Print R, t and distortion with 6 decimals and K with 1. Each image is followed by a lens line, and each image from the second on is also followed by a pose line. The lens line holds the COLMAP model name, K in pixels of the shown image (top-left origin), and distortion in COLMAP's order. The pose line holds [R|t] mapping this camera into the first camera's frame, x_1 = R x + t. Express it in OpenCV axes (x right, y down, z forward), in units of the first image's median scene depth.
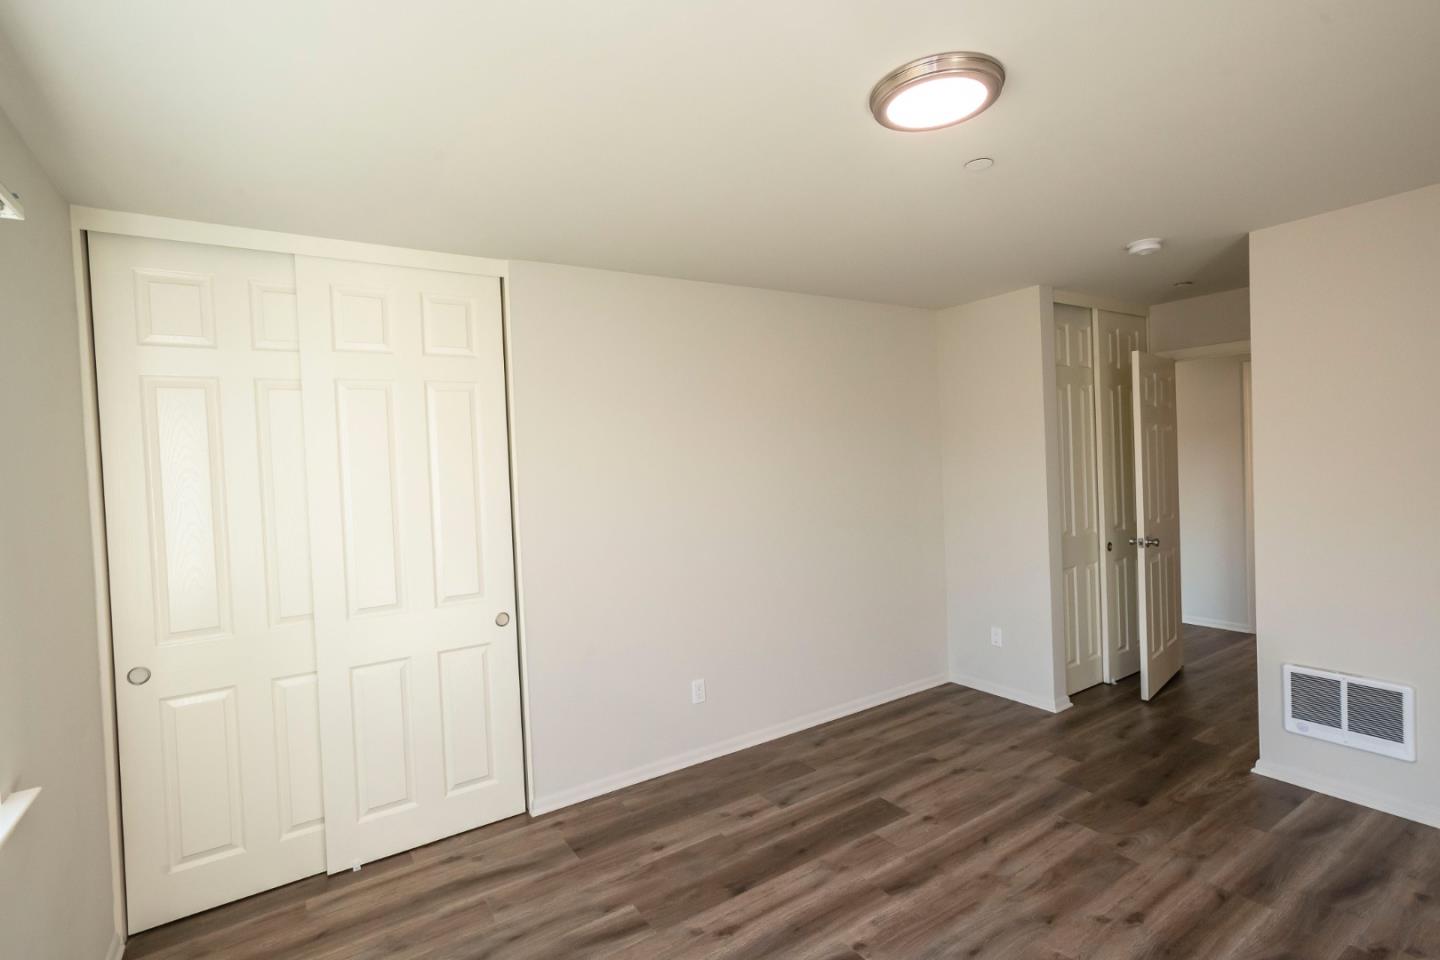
lens RADIAL K [[682.2, 0, 720.0], [0, 682.2, 480.0], [0, 0, 1]] dist [-0.002548, 0.000783]
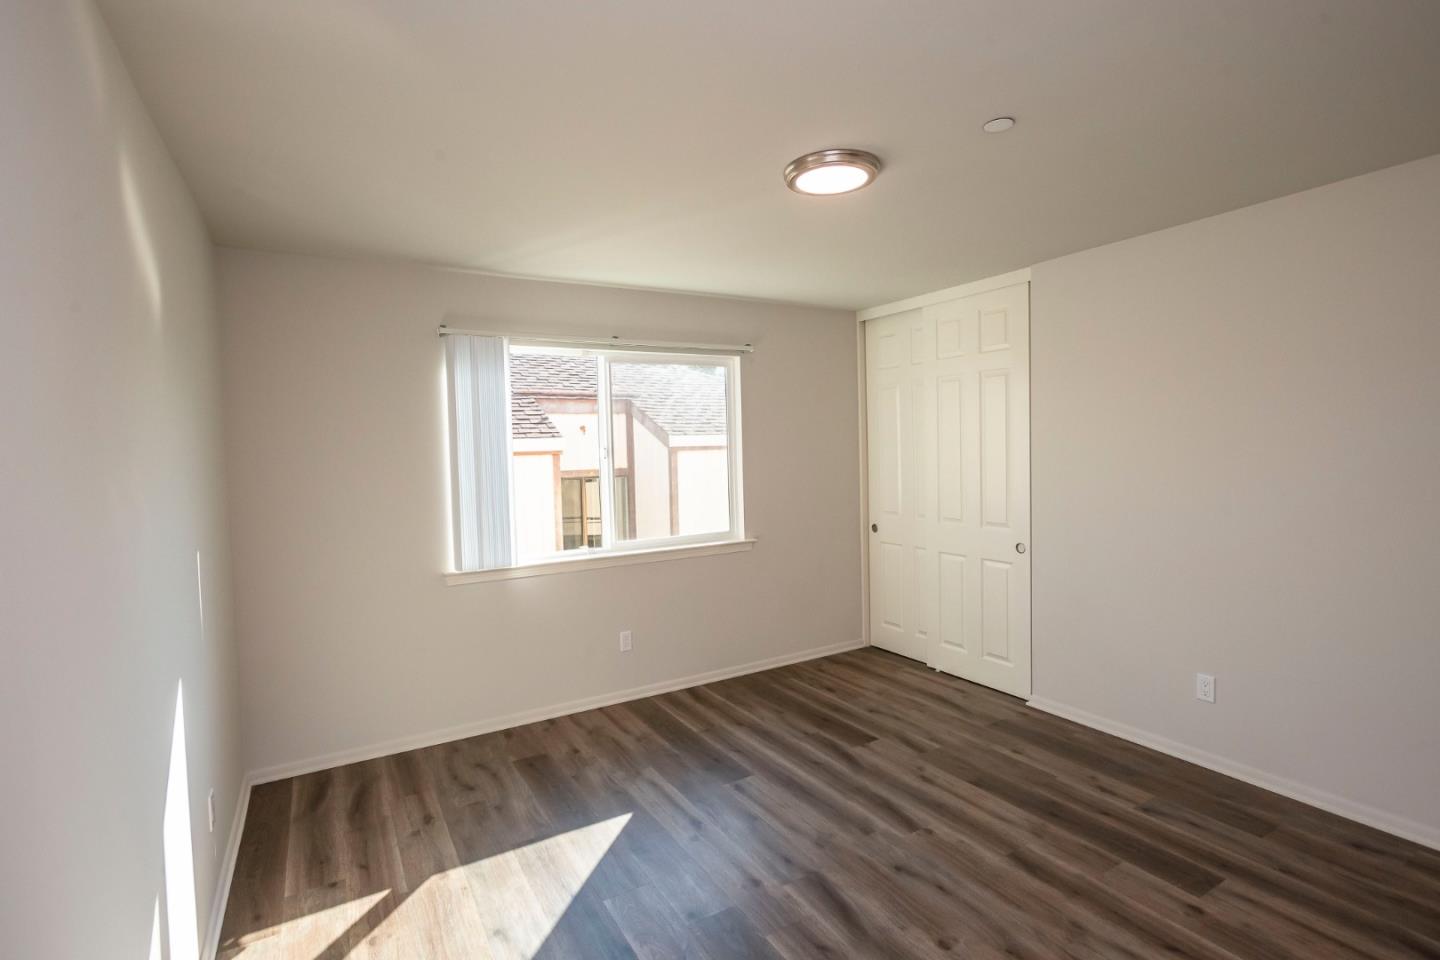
lens RADIAL K [[682.2, 0, 720.0], [0, 682.2, 480.0], [0, 0, 1]] dist [-0.002548, 0.000783]
pose [[-0.043420, 0.096135, -0.994421, 1.098020], [0.000828, 0.995363, 0.096190, -0.057601], [0.999057, 0.003353, -0.043299, 0.528725]]
